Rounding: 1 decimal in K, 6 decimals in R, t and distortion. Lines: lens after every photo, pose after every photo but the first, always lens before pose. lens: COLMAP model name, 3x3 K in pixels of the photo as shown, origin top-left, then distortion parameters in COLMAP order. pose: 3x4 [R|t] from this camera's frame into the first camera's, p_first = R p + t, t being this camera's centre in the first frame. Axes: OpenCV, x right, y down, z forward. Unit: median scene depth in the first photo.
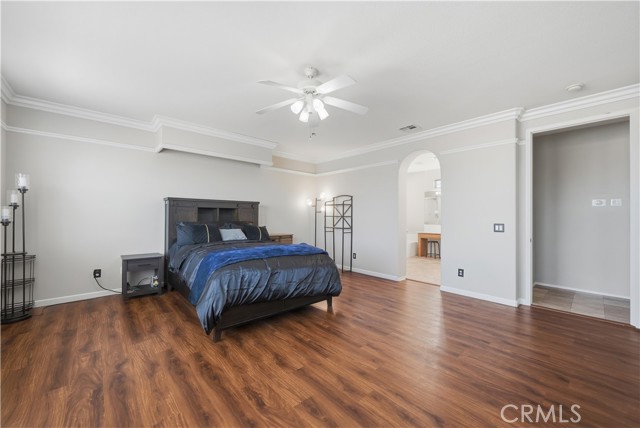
lens RADIAL K [[256.5, 0, 317.1], [0, 256.5, 214.7], [0, 0, 1]] dist [-0.000875, -0.000133]
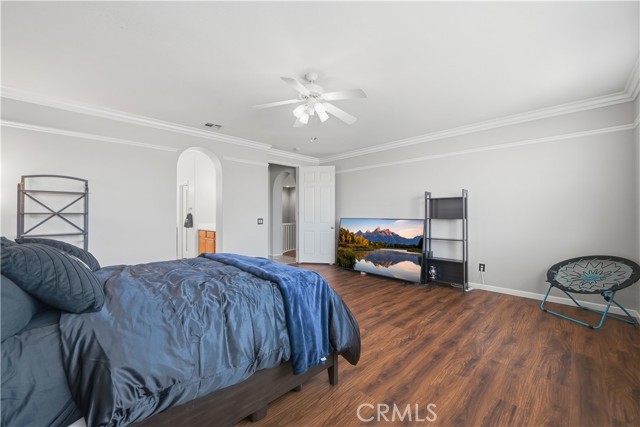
lens RADIAL K [[256.5, 0, 317.1], [0, 256.5, 214.2], [0, 0, 1]] dist [-0.000875, -0.000133]
pose [[-0.059021, -0.008412, 0.998221, -0.793244], [-0.011990, 0.999898, 0.007717, -0.005460], [-0.998185, -0.011513, -0.059116, 0.766502]]
